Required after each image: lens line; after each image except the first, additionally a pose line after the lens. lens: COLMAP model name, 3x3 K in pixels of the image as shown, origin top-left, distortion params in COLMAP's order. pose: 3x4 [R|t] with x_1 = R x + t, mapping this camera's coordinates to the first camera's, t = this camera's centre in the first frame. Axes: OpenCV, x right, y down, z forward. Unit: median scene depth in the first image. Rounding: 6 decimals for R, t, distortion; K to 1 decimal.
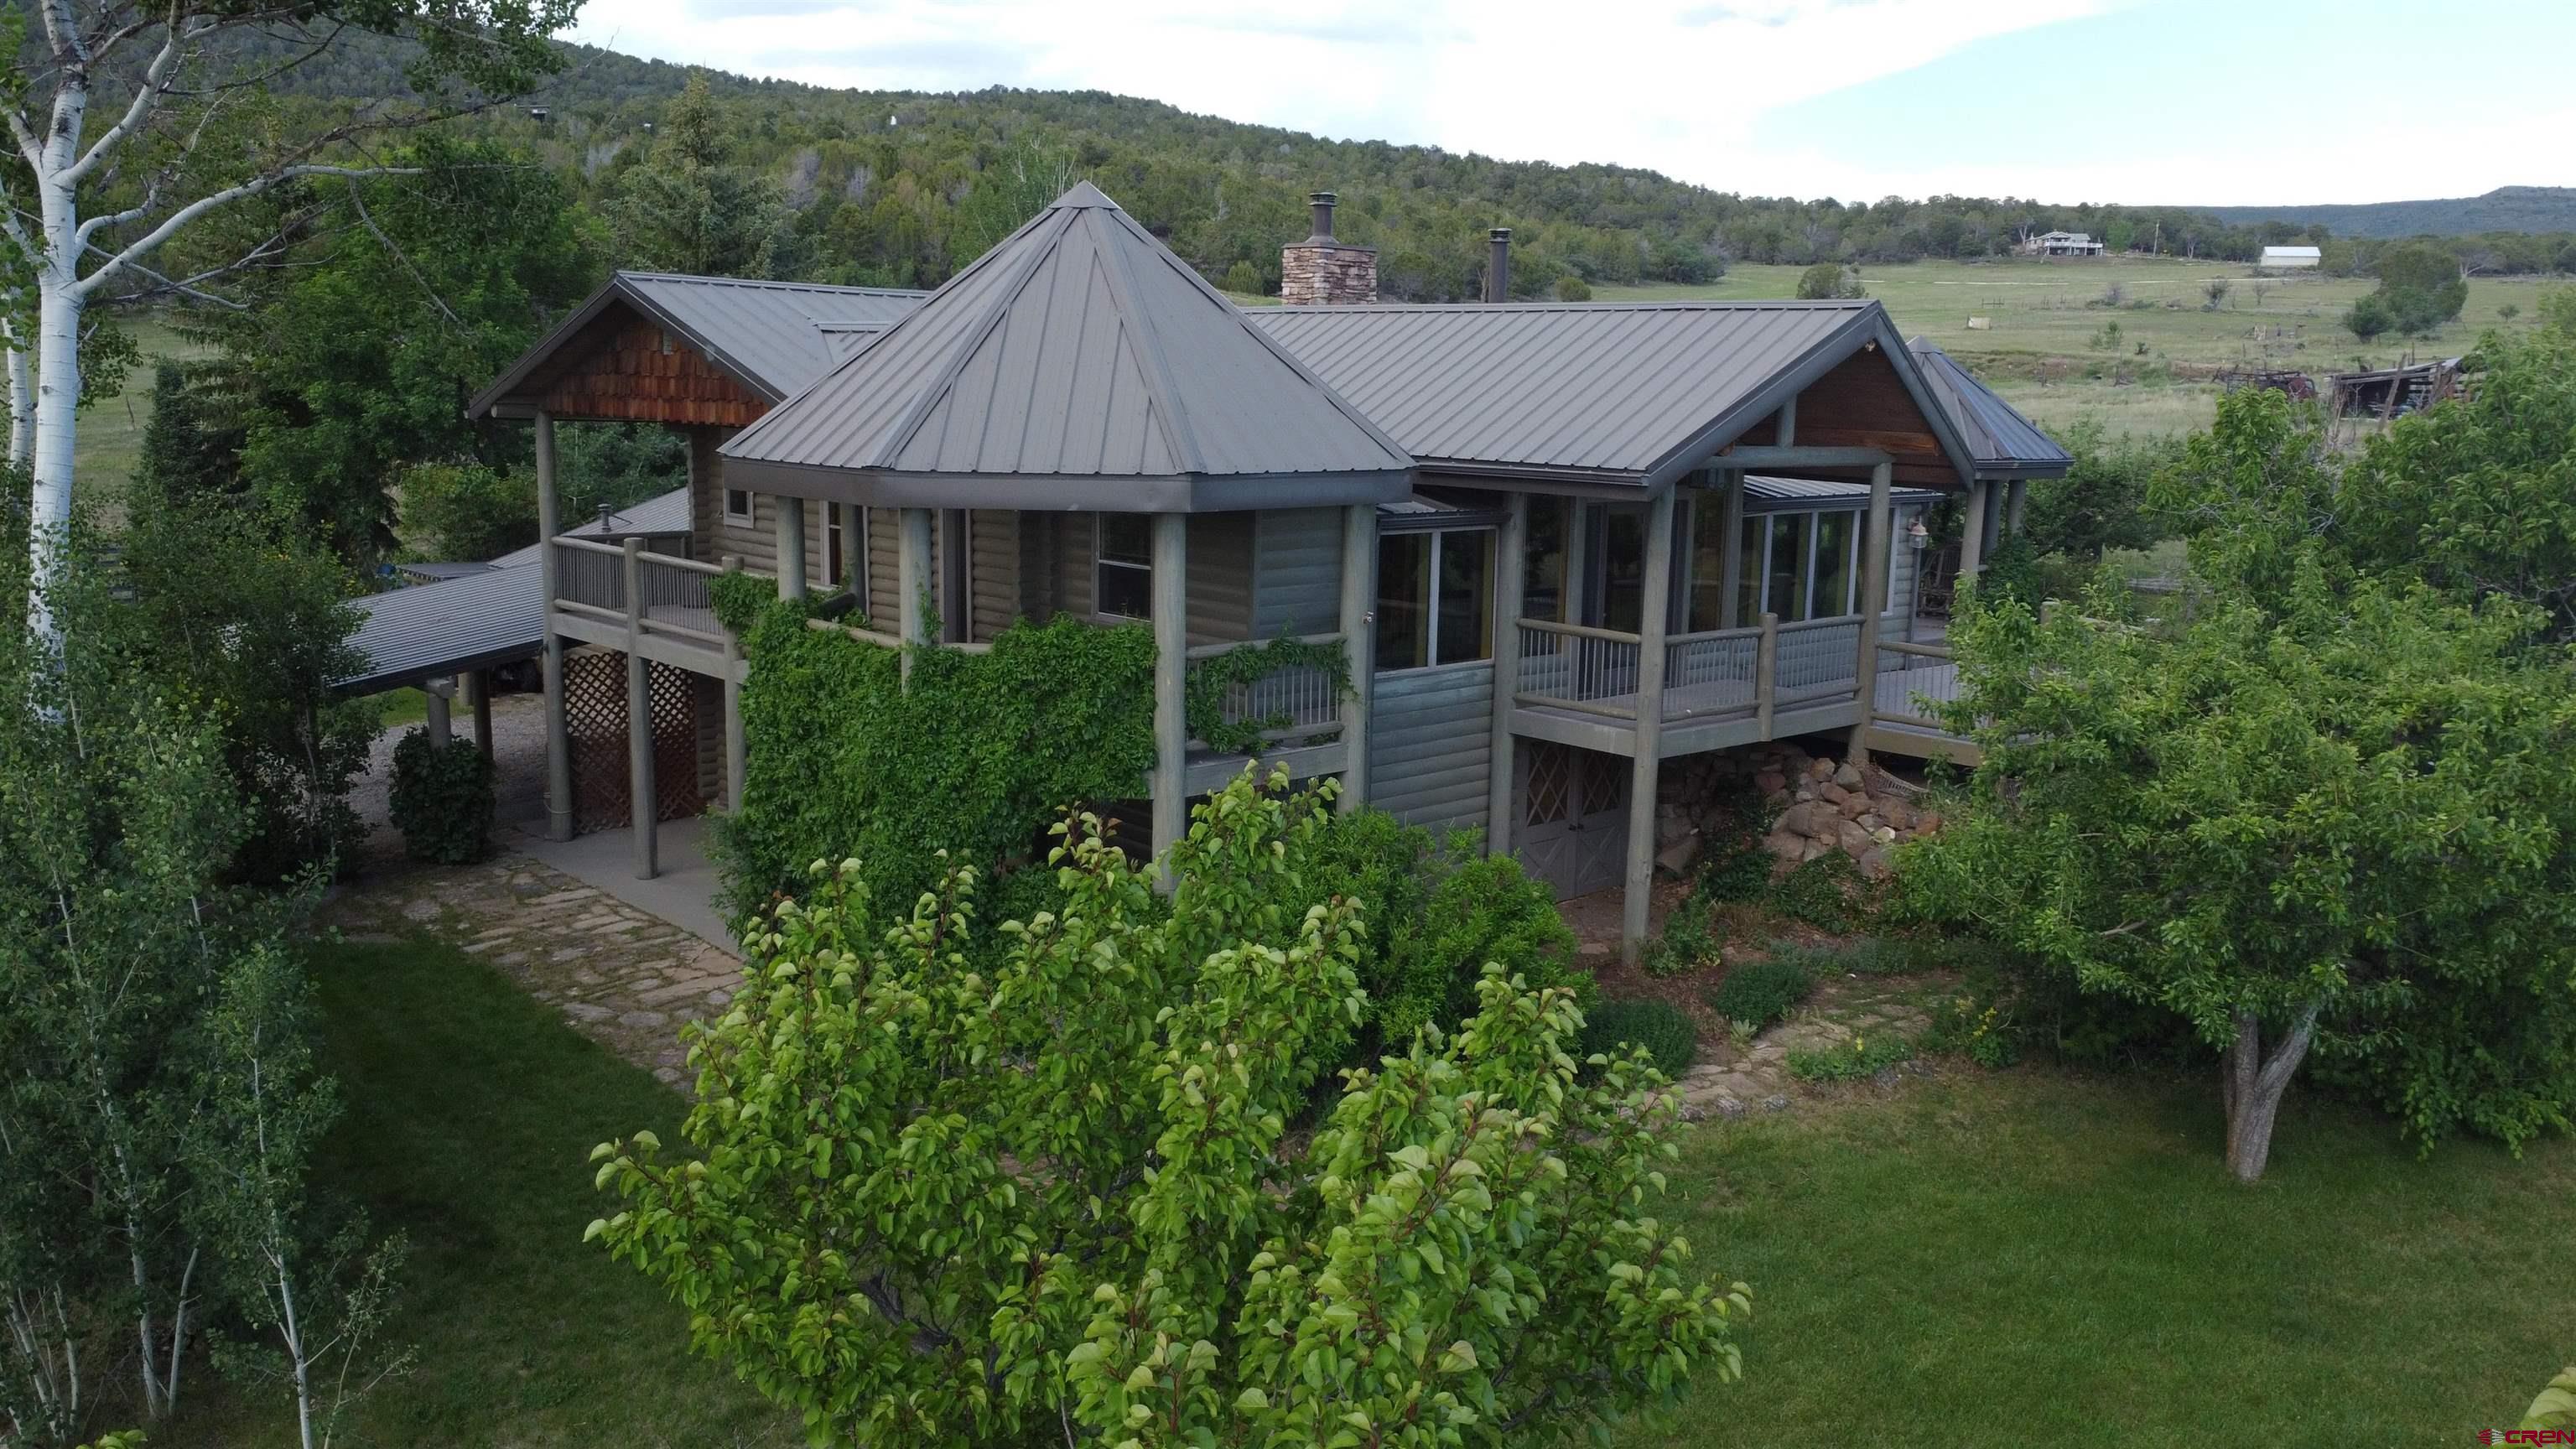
lens RADIAL K [[1944.4, 0, 1283.5], [0, 1944.4, 726.3], [0, 0, 1]] dist [0.003774, -0.013984]
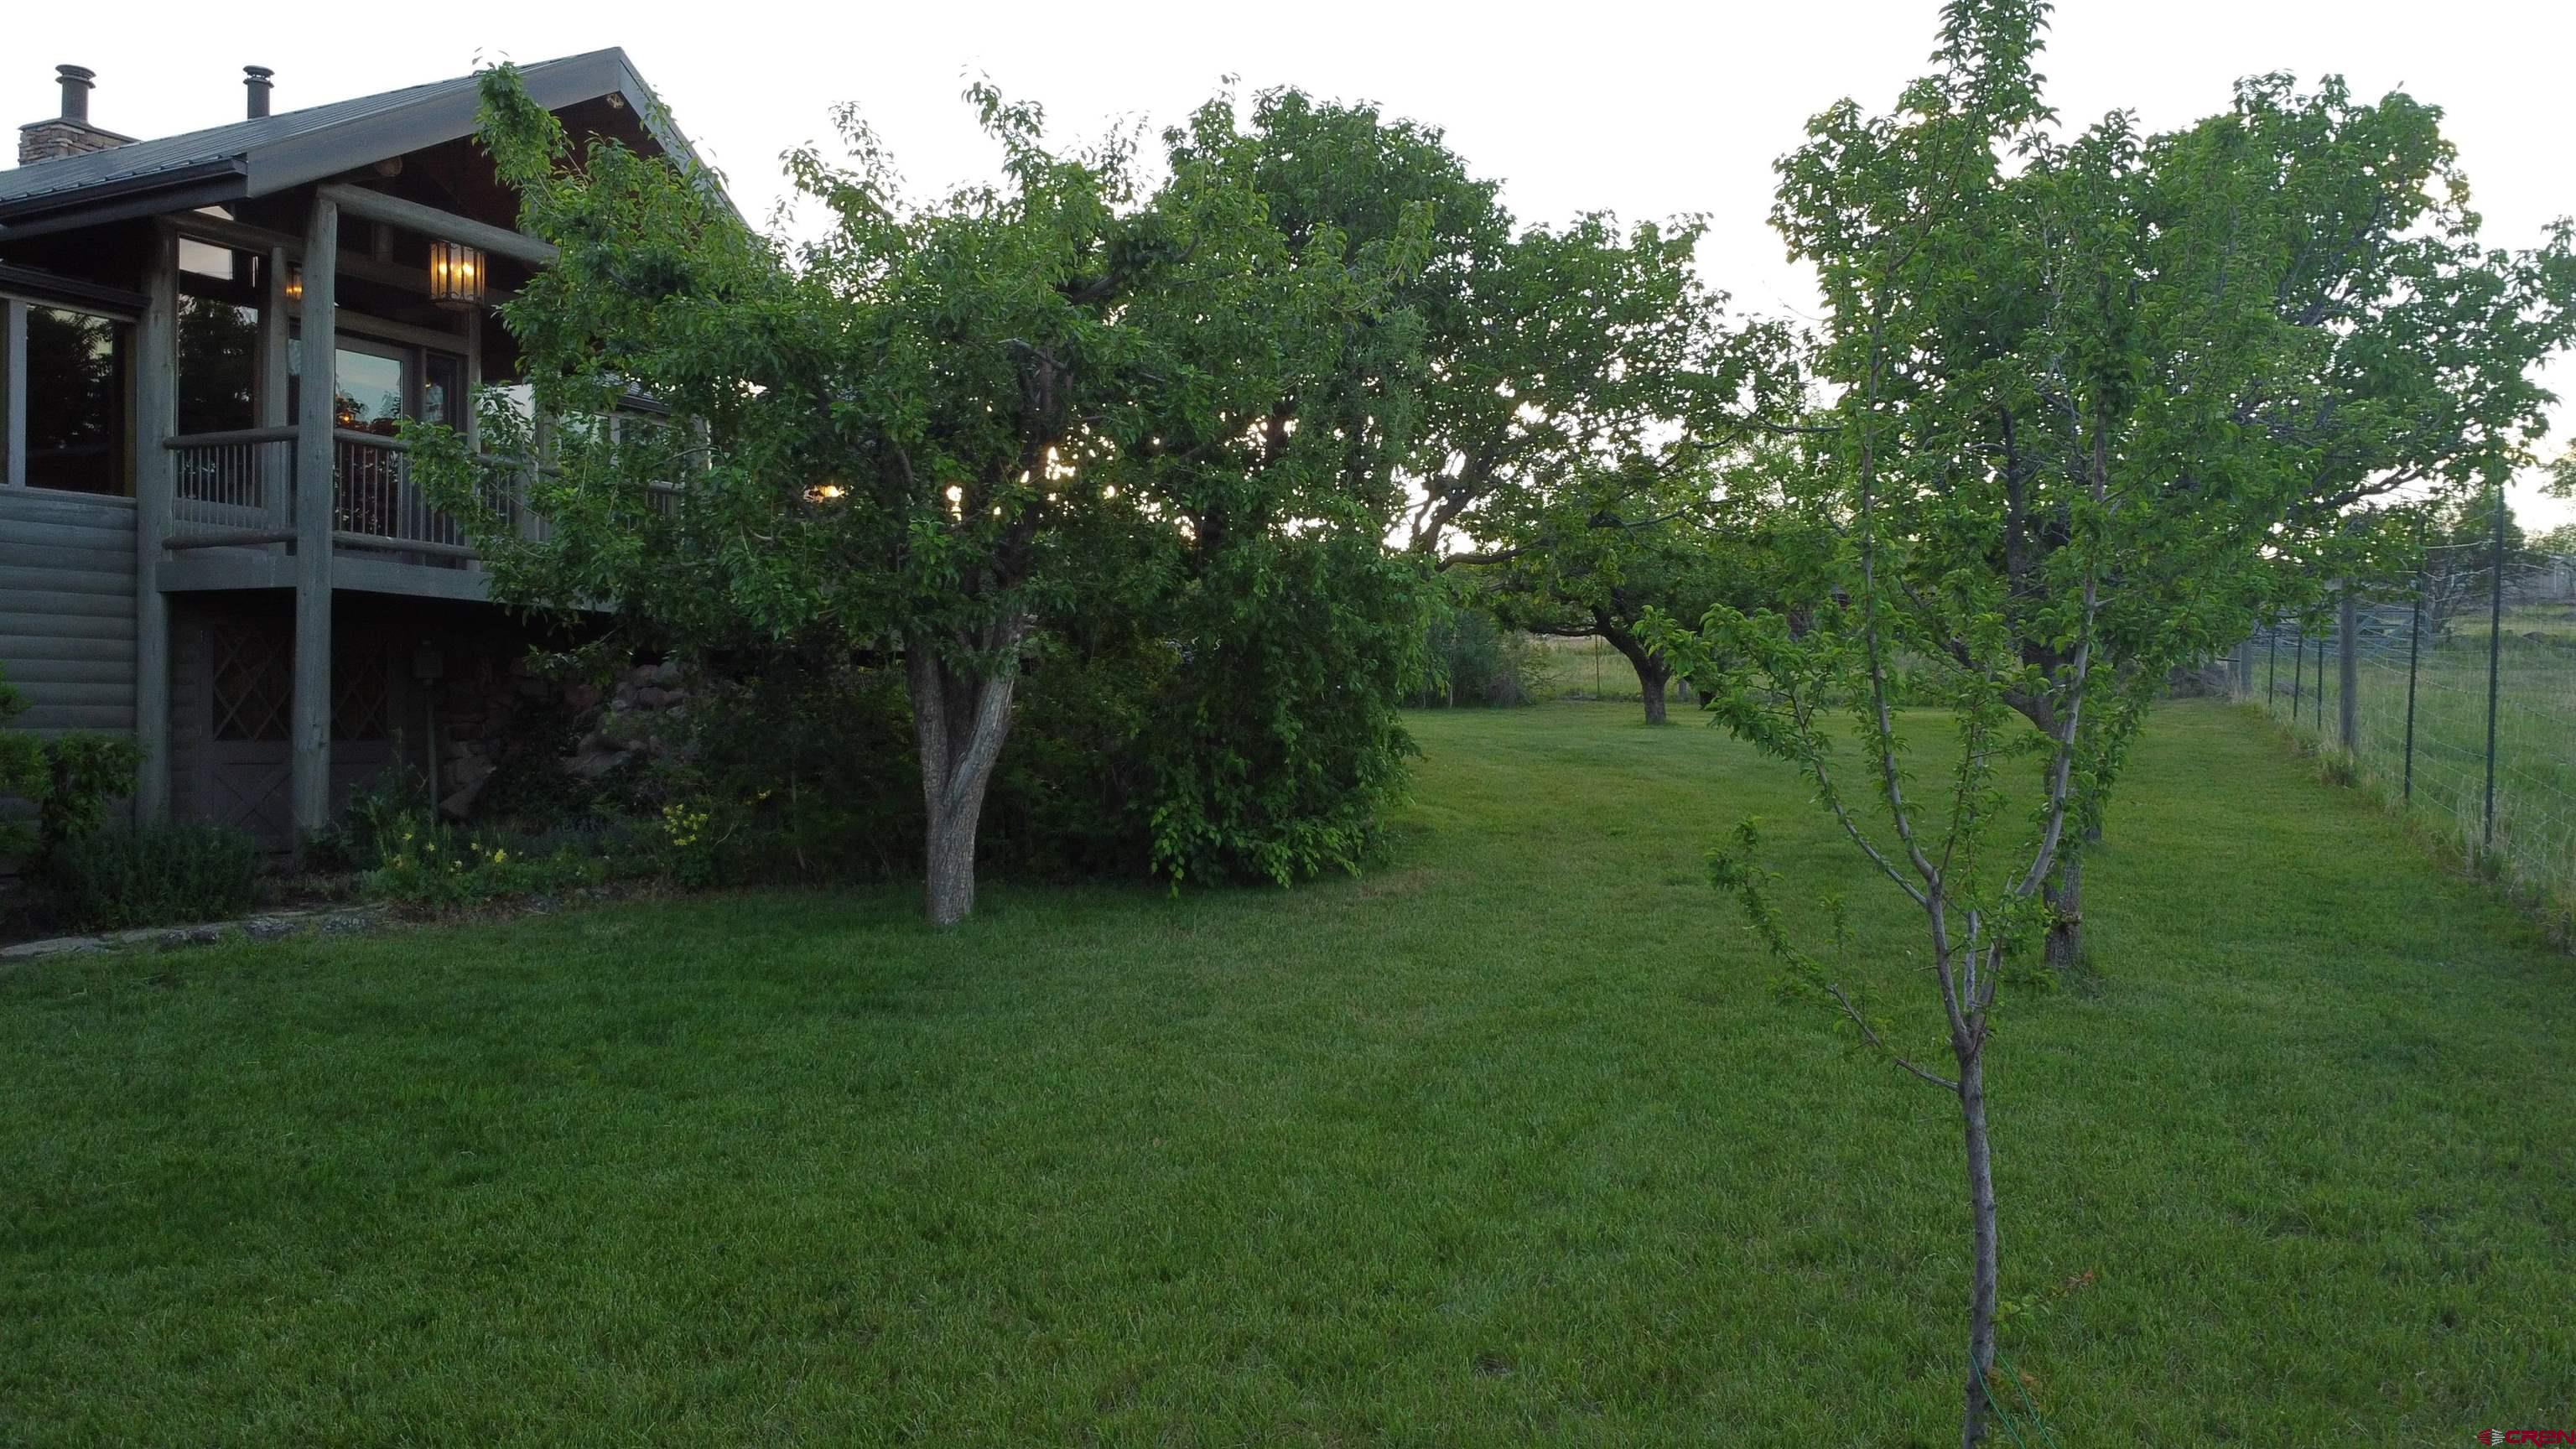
lens RADIAL K [[1944.4, 0, 1288.2], [0, 1944.4, 727.5], [0, 0, 1]] dist [0.003774, -0.013984]
pose [[0.932294, -0.014810, 0.361398, 0.264673], [0.078194, 0.983786, -0.161400, 0.220142], [-0.353148, 0.178732, 0.918336, 0.186831]]
